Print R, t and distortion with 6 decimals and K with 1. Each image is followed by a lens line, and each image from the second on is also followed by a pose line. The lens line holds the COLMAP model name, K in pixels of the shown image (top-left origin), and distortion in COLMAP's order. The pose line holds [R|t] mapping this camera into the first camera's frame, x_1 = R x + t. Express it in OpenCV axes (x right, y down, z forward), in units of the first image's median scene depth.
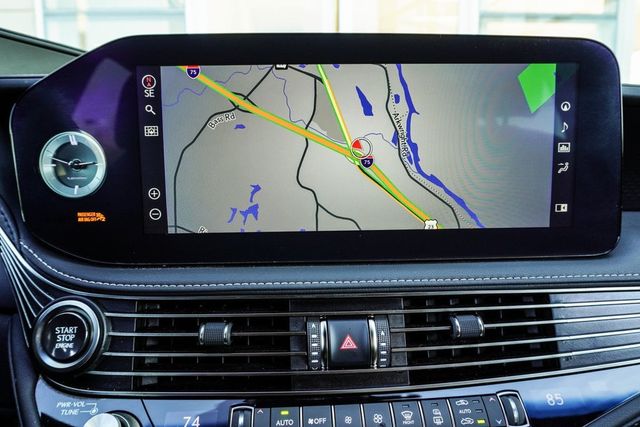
lens RADIAL K [[490.0, 0, 320.3], [0, 490.0, 215.1], [0, 0, 1]] dist [-0.047026, 0.017867]
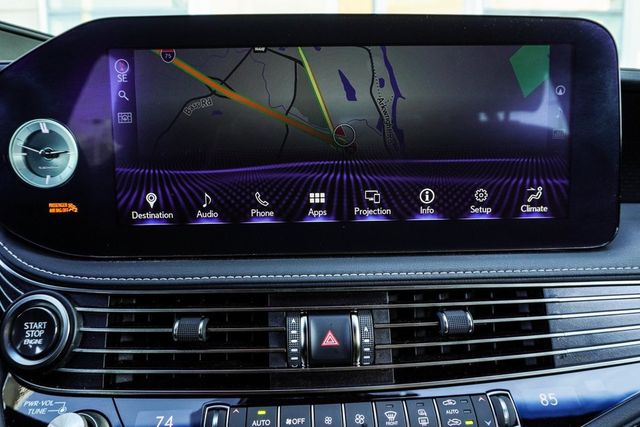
lens RADIAL K [[490.0, 0, 321.1], [0, 490.0, 215.2], [0, 0, 1]] dist [-0.047026, 0.017867]
pose [[0.999947, -0.001885, -0.010085, 0.048322], [0.001890, 0.999998, 0.000493, 0.019123], [0.010084, -0.000512, 0.999949, 0.047789]]
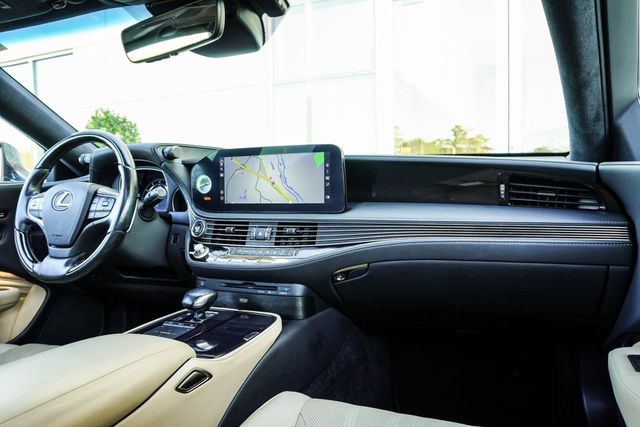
lens RADIAL K [[495.4, 0, 314.1], [0, 495.4, 219.0], [0, 0, 1]] dist [-0.028808, 0.010595]
pose [[0.887081, 0.025976, -0.460882, 1.970349], [-0.055530, 0.997170, -0.050678, 0.303183], [0.458261, 0.070549, 0.886014, -1.928283]]
